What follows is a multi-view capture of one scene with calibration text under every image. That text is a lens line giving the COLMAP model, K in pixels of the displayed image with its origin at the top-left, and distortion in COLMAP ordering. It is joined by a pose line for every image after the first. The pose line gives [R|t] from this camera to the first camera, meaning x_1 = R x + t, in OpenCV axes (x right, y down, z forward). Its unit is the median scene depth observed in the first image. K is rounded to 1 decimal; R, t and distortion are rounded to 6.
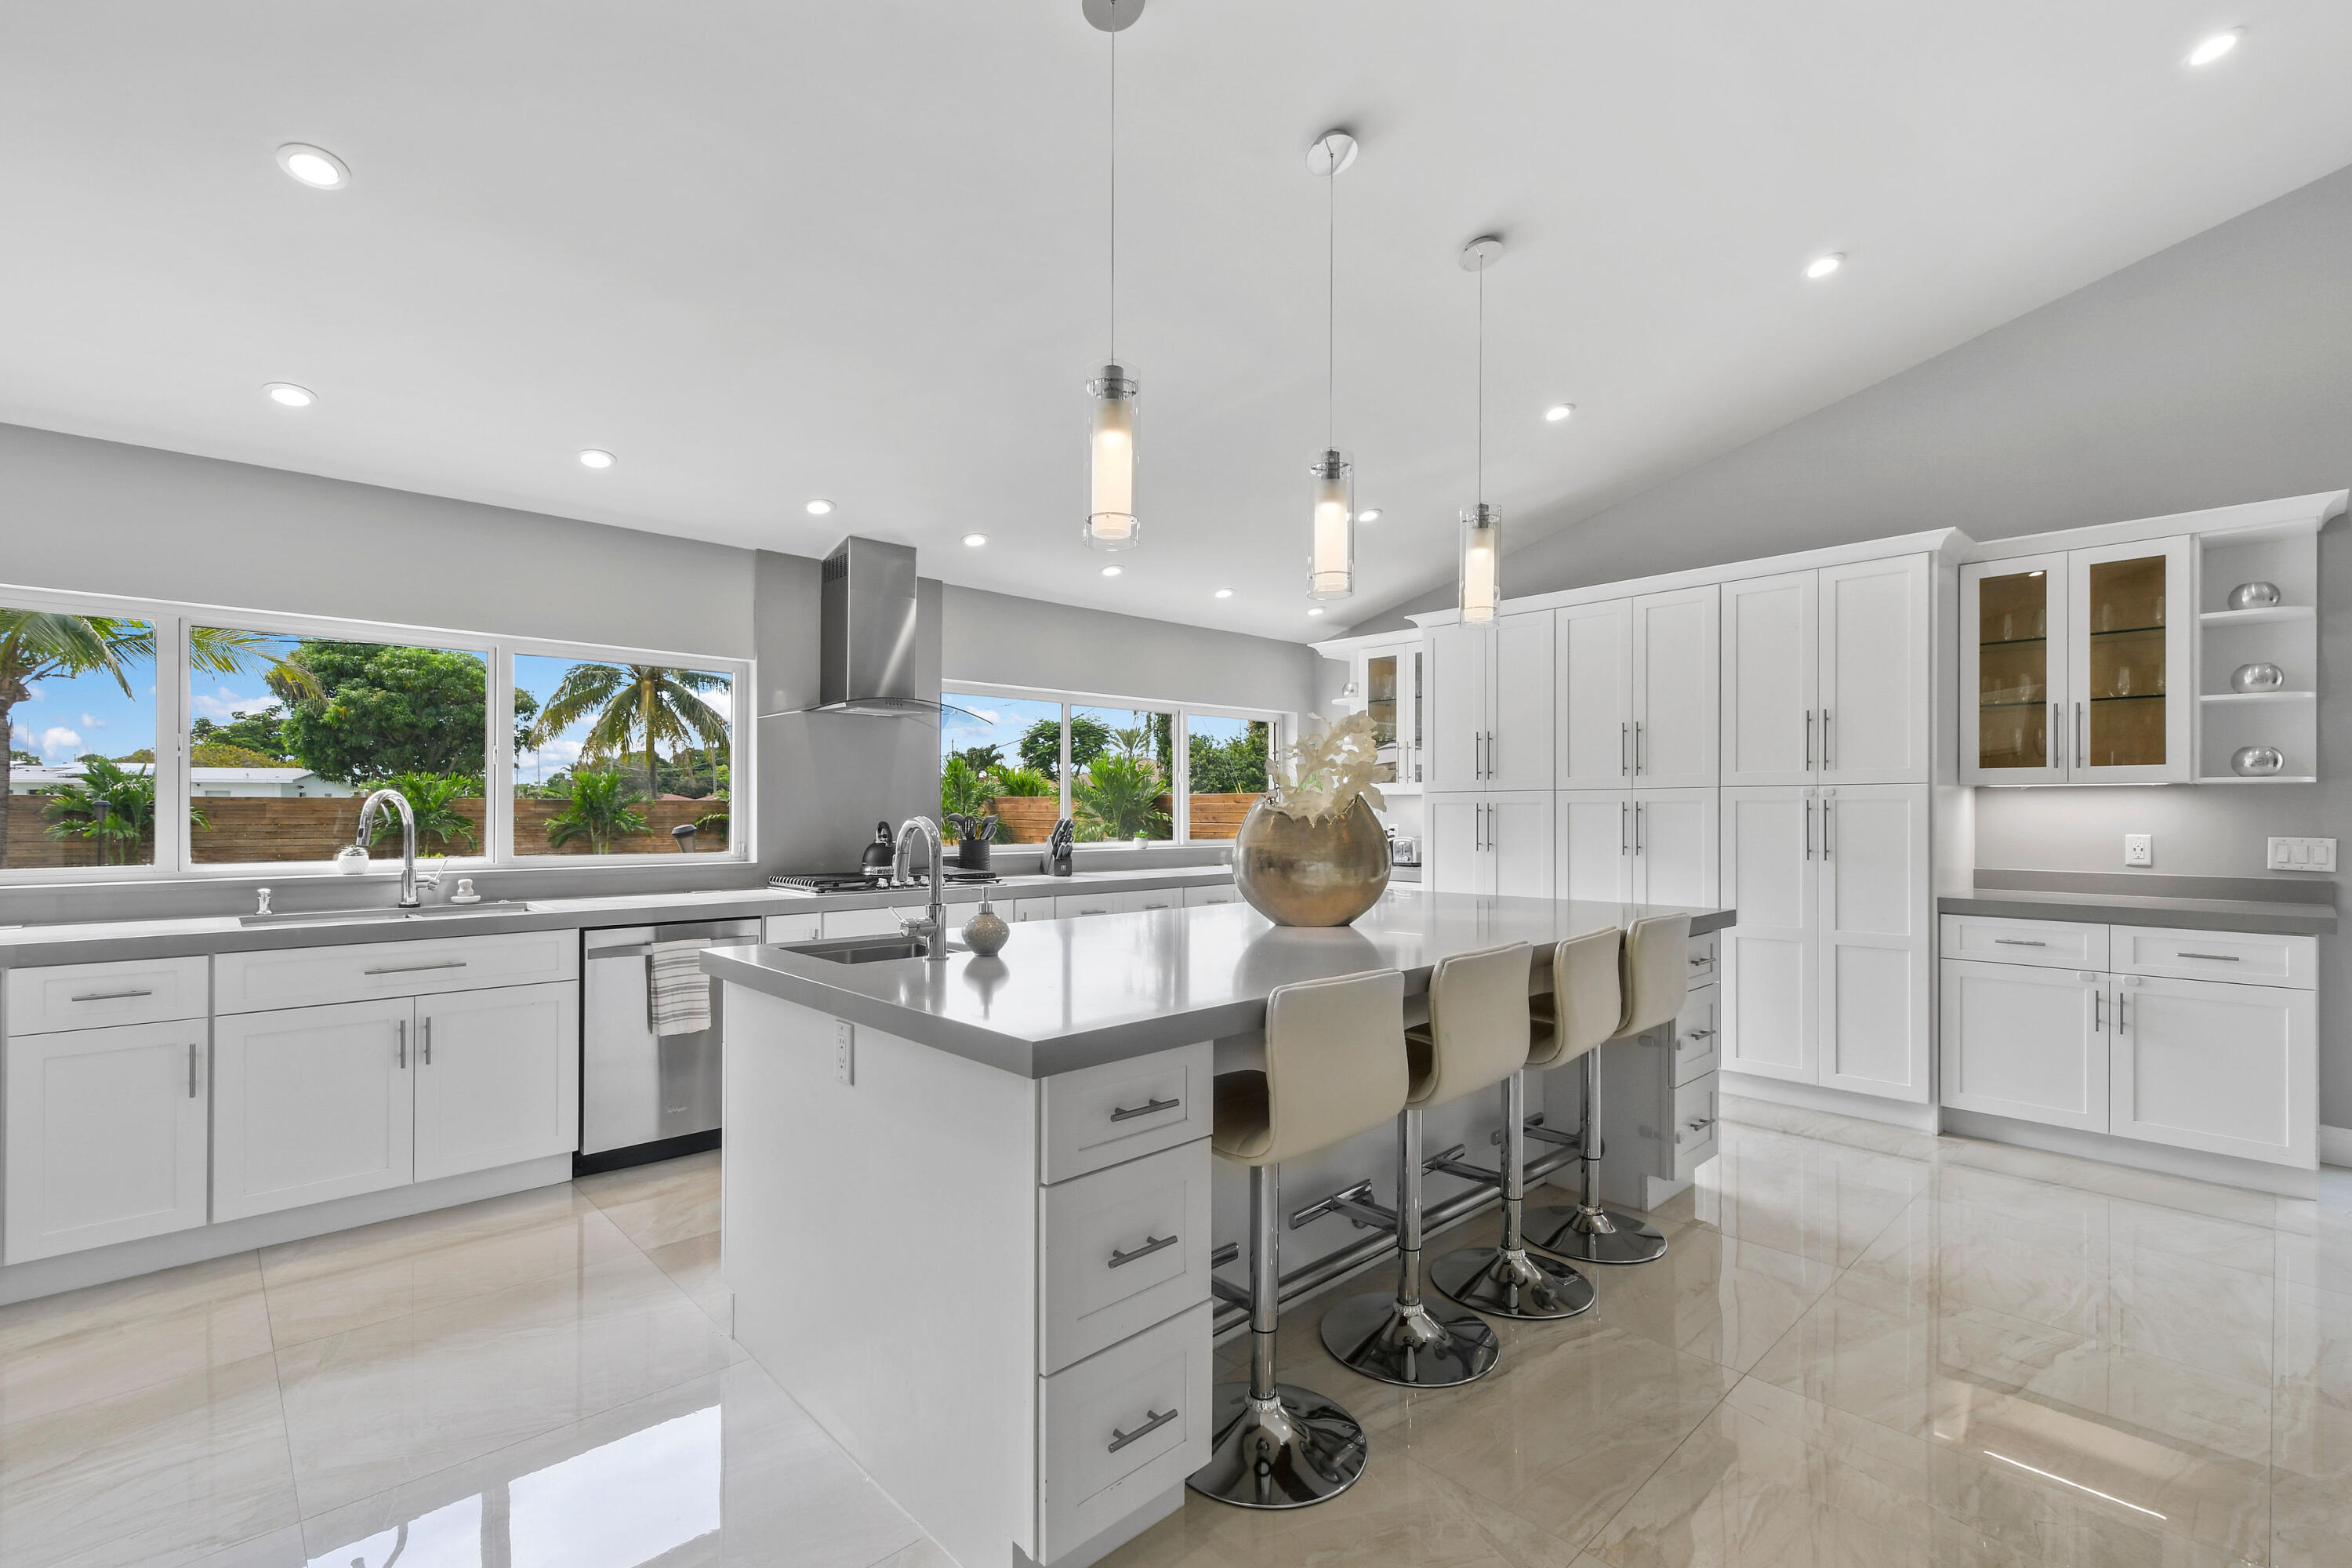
lens RADIAL K [[1054.3, 0, 1161.6], [0, 1054.3, 804.9], [0, 0, 1]] dist [0.009420, -0.000103]
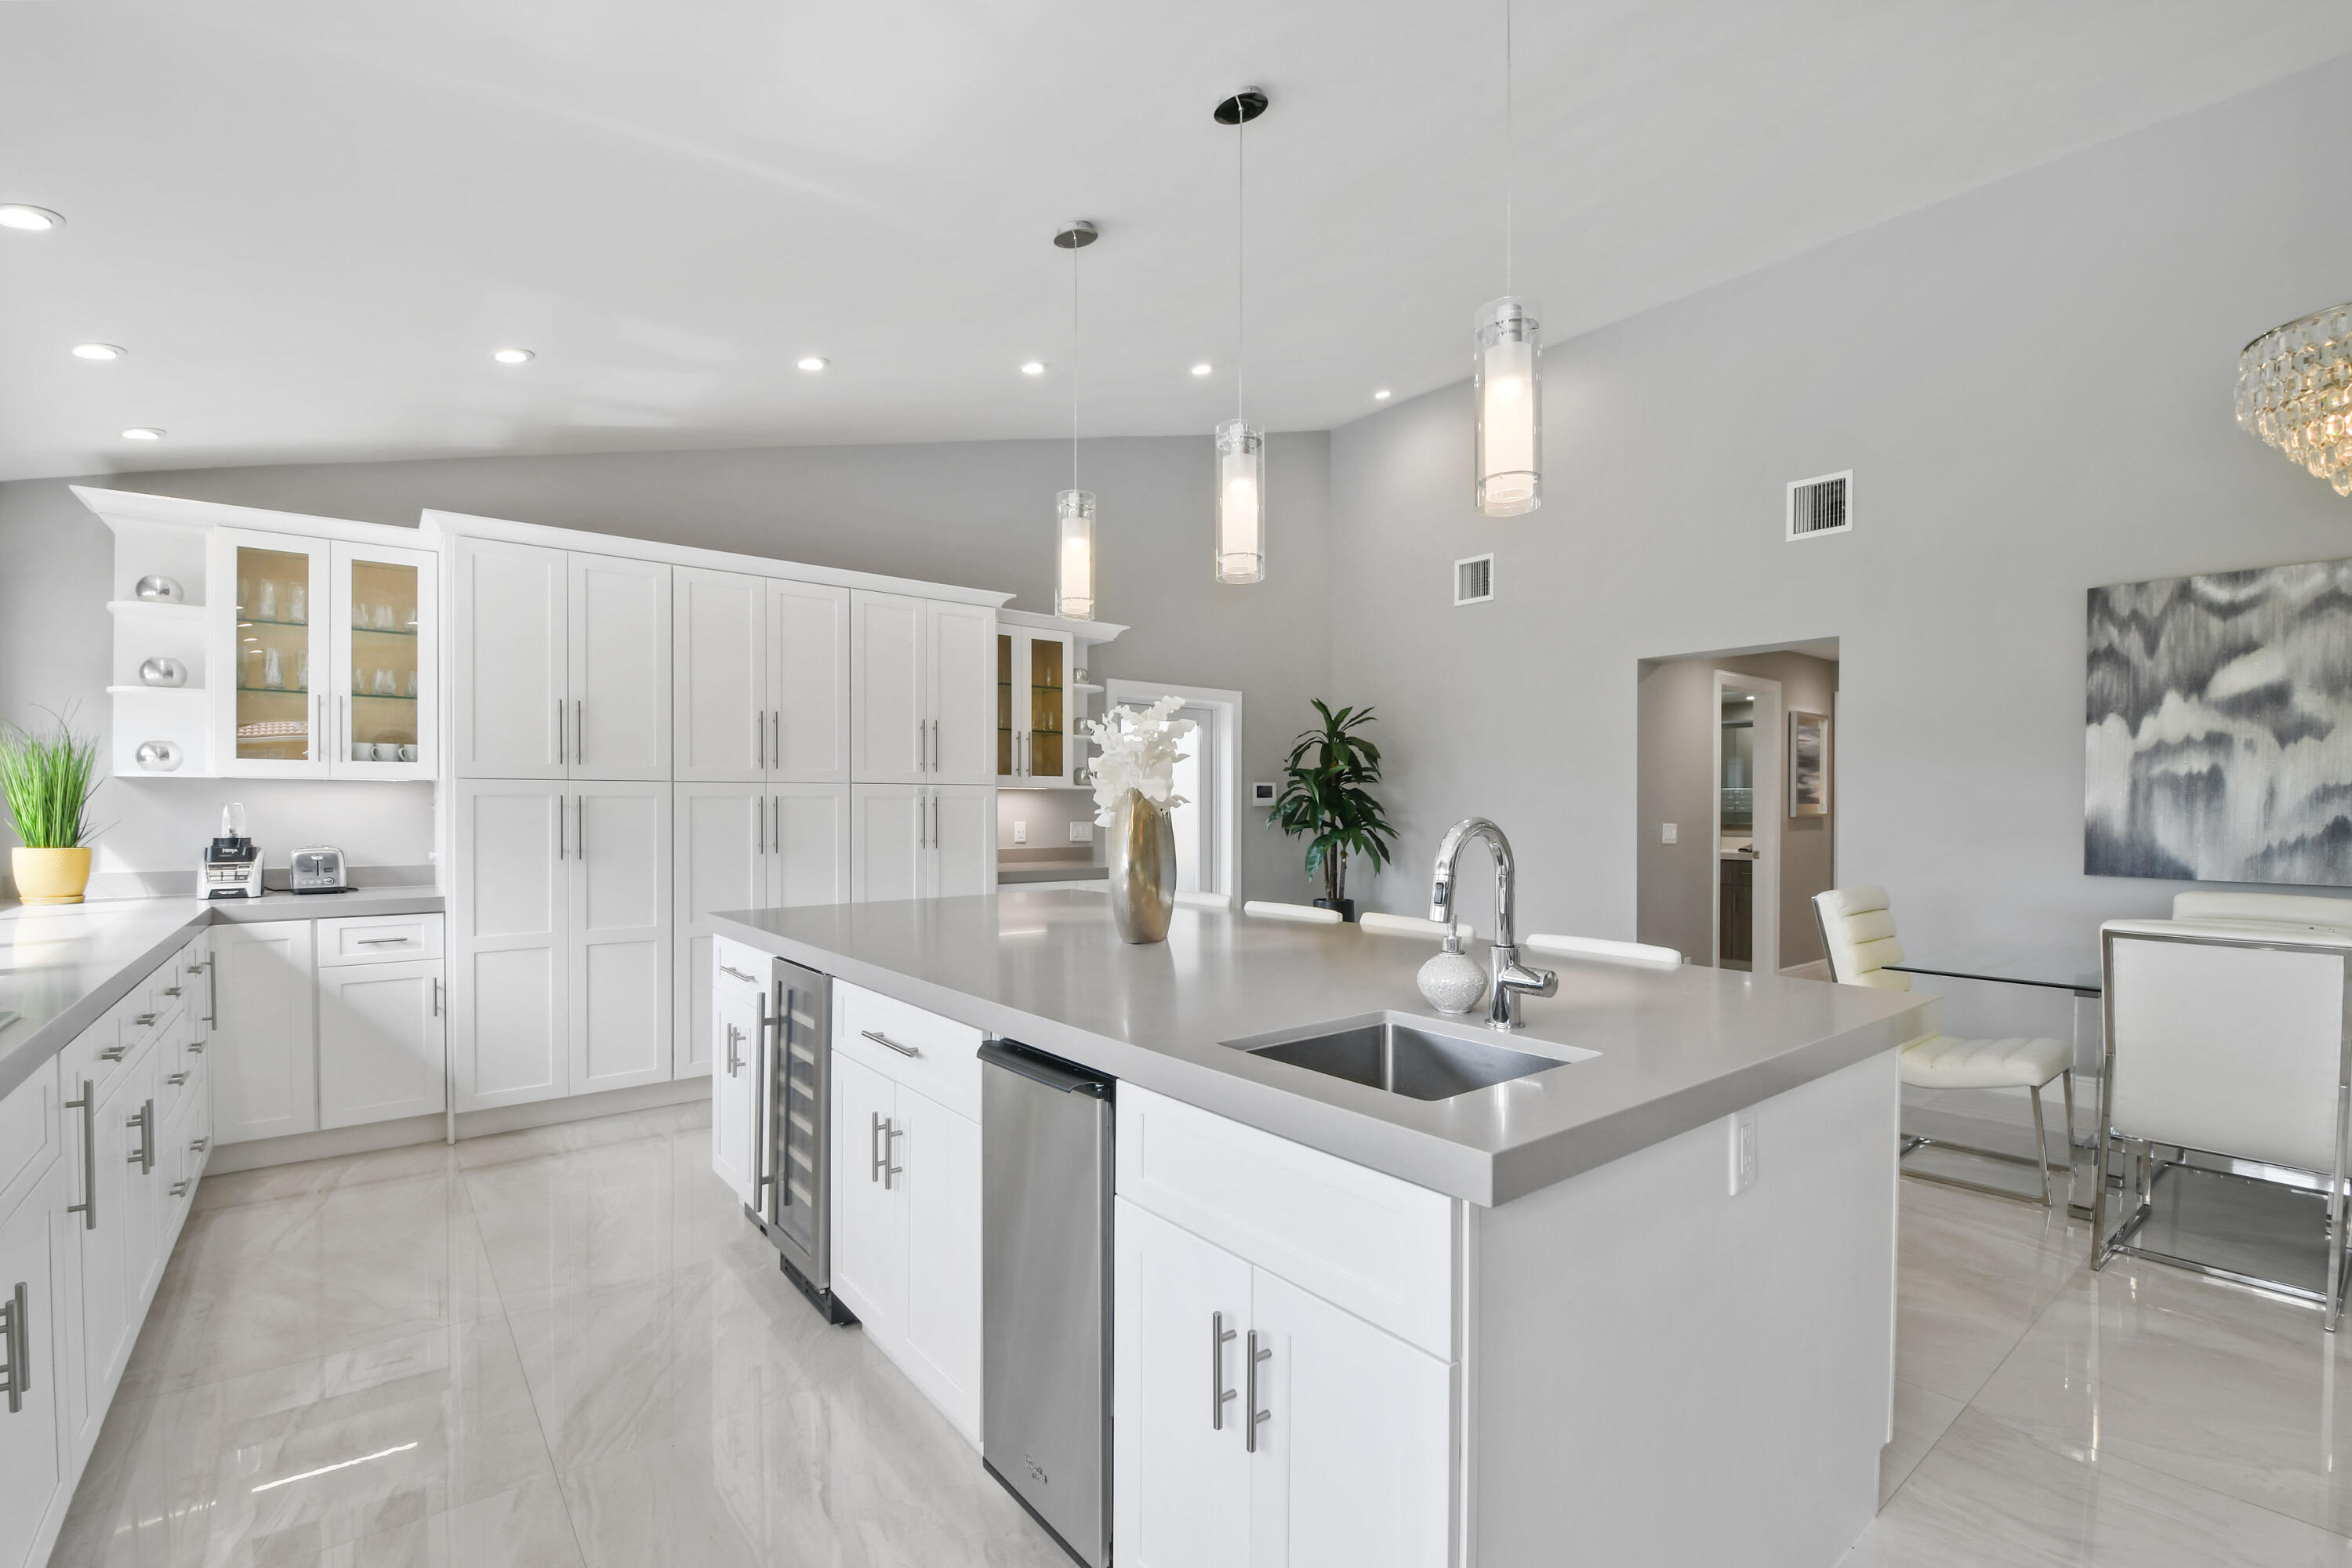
lens RADIAL K [[1048.8, 0, 1165.5], [0, 1048.8, 815.3], [0, 0, 1]] dist [0.001317, -0.016070]
pose [[0.079973, -0.008807, 0.996758, -0.483239], [-0.008000, 0.999923, 0.009477, 0.002663], [-0.996765, -0.008732, 0.079897, 0.610623]]
